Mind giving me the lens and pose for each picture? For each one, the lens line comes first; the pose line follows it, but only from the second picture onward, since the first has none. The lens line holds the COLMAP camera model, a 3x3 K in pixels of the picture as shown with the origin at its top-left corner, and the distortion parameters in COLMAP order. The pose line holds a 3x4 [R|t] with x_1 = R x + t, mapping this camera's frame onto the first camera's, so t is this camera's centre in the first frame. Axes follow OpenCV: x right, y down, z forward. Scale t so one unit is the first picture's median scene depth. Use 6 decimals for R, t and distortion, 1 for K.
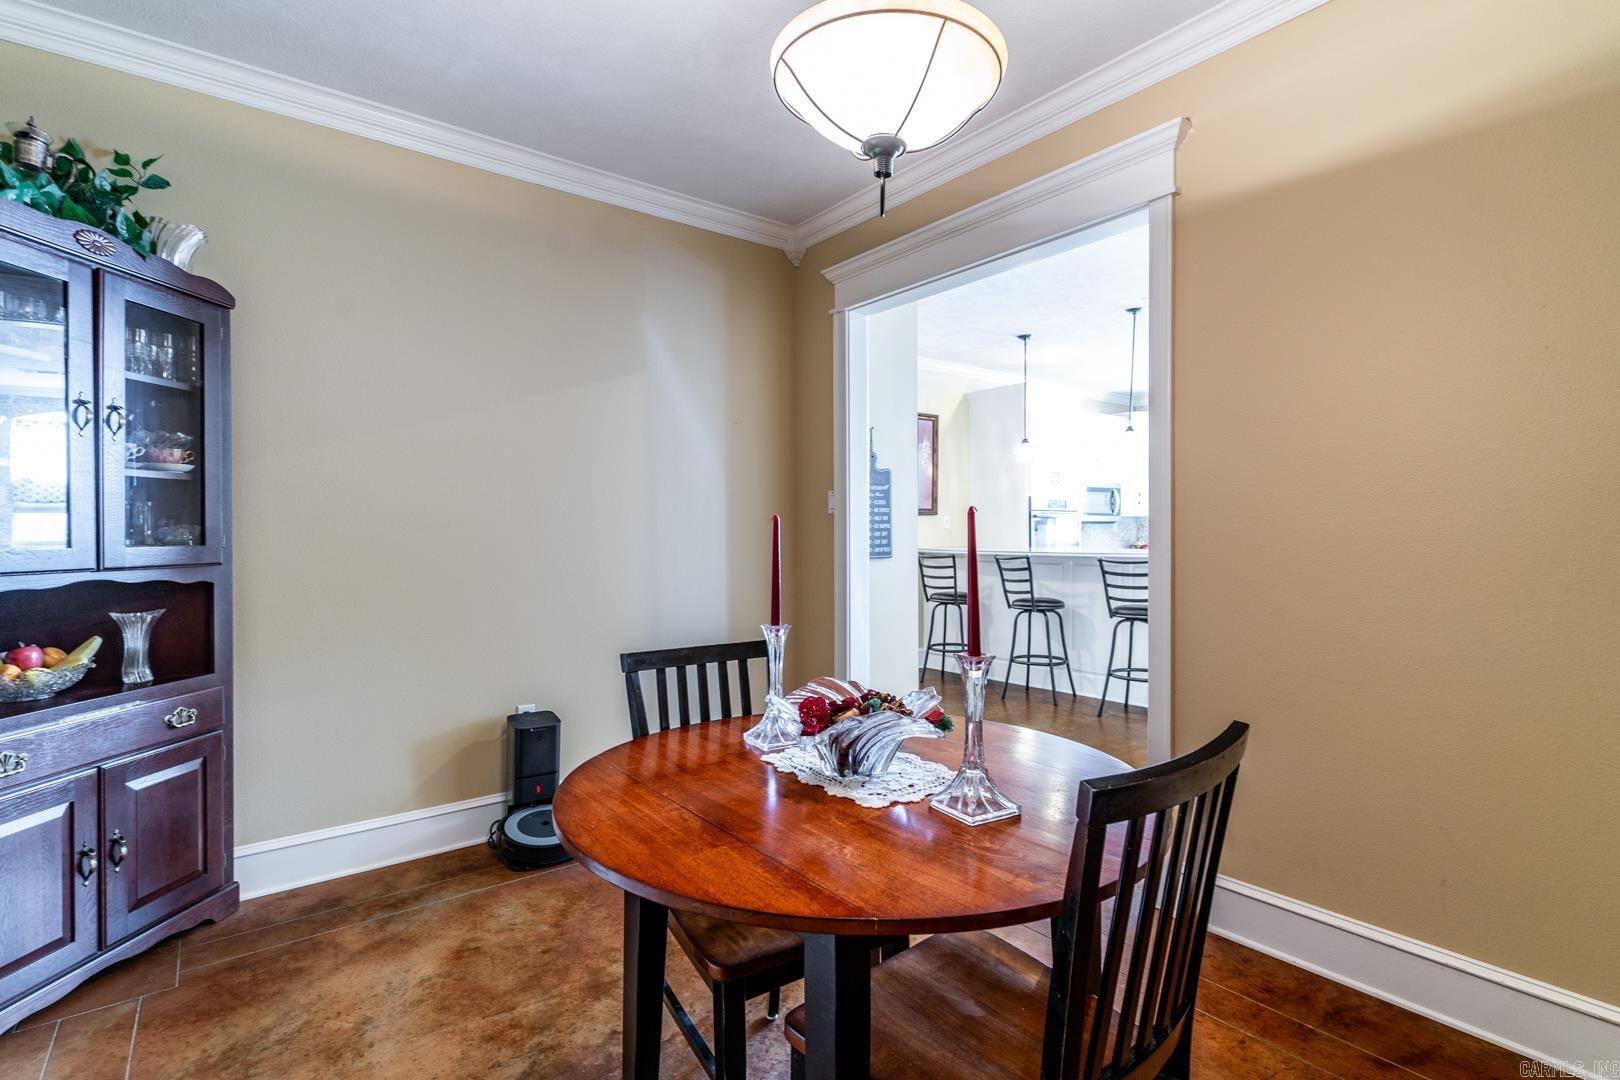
lens RADIAL K [[767.4, 0, 810.9], [0, 767.4, 538.5], [0, 0, 1]] dist [0.004972, -0.001051]
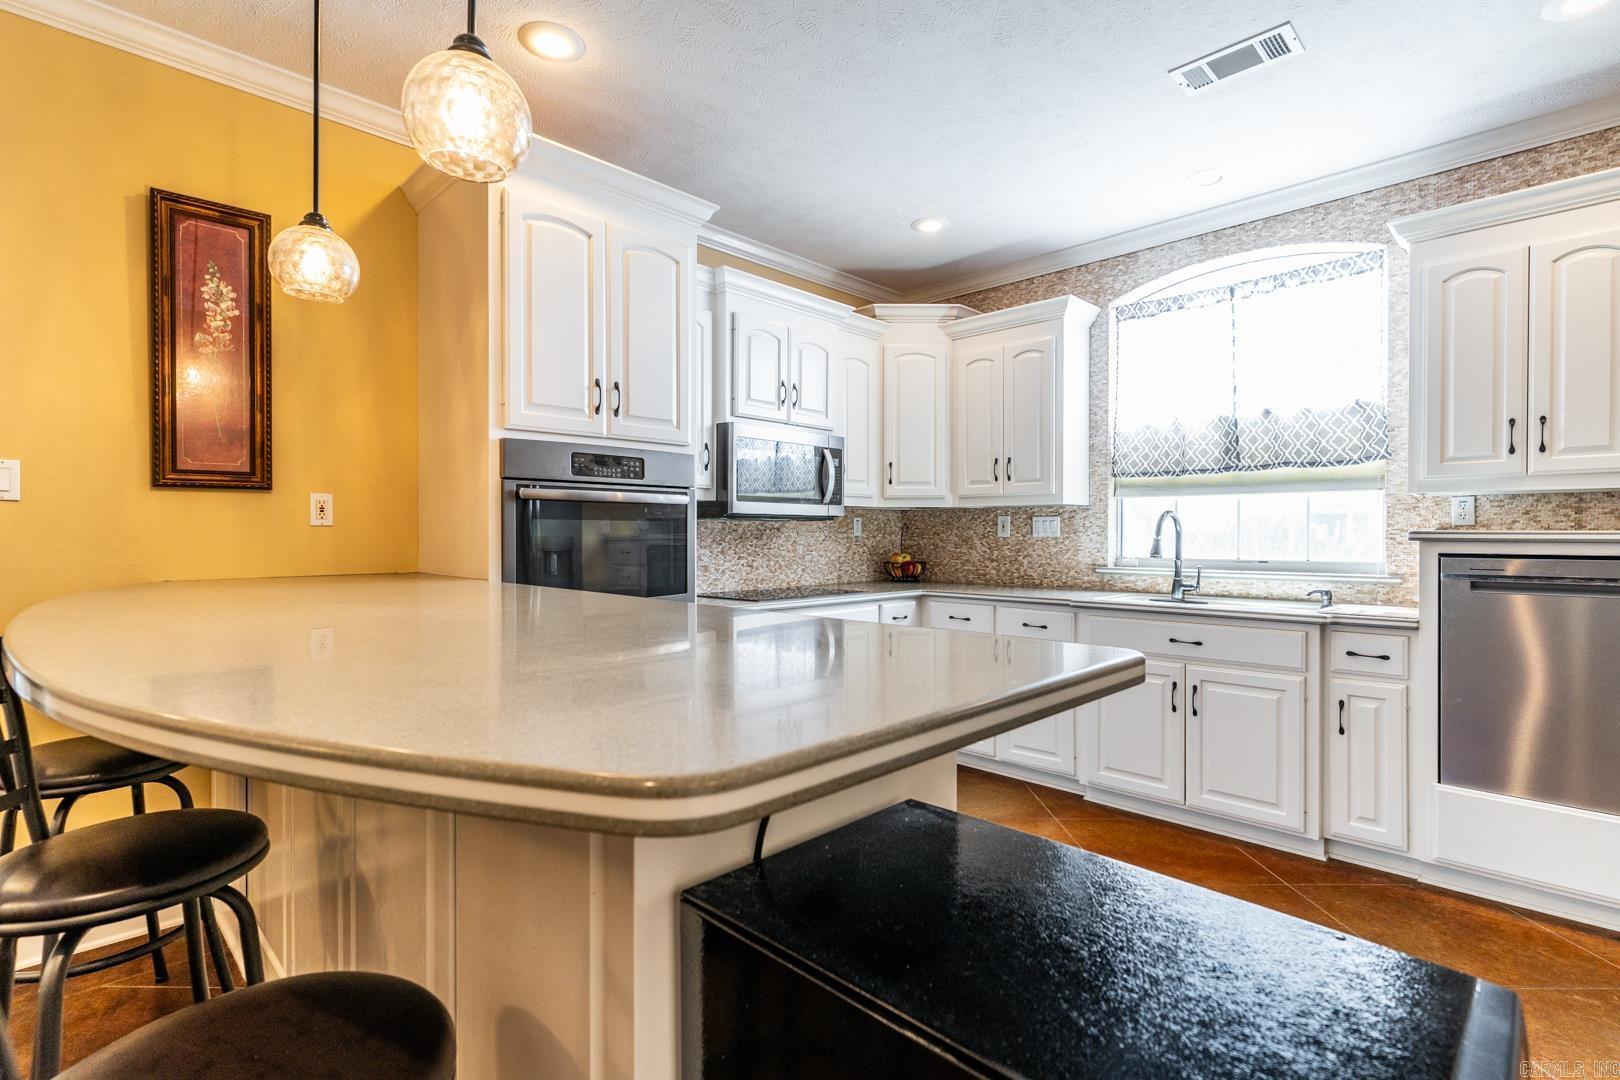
lens RADIAL K [[767.4, 0, 806.2], [0, 767.4, 540.4], [0, 0, 1]] dist [0.004972, -0.001051]
pose [[0.991382, 0.006585, 0.130835, 0.372598], [-0.007143, 0.999967, 0.003792, -0.009934], [-0.130805, -0.004694, 0.991397, 0.605275]]
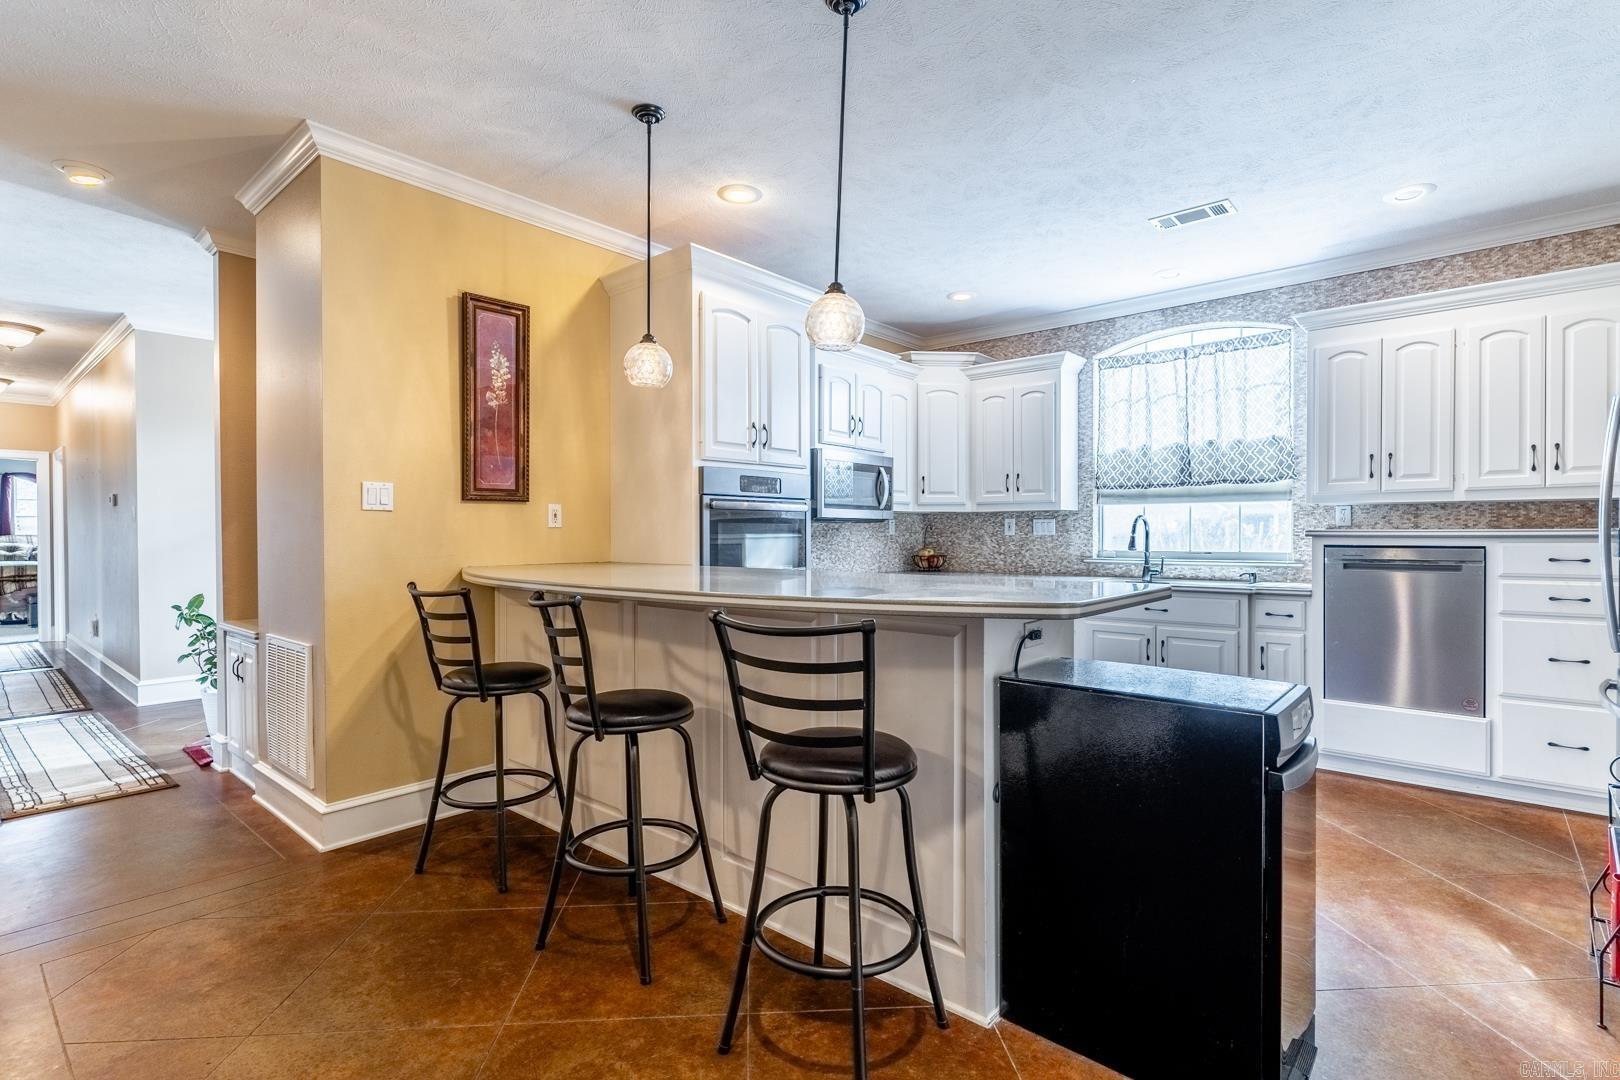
lens RADIAL K [[767.4, 0, 809.9], [0, 767.4, 540.4], [0, 0, 1]] dist [0.004972, -0.001051]
pose [[0.980000, 0.004052, 0.198954, 0.248577], [-0.004938, 0.999980, 0.003957, -0.008062], [-0.198934, -0.004861, 0.980001, 0.462005]]
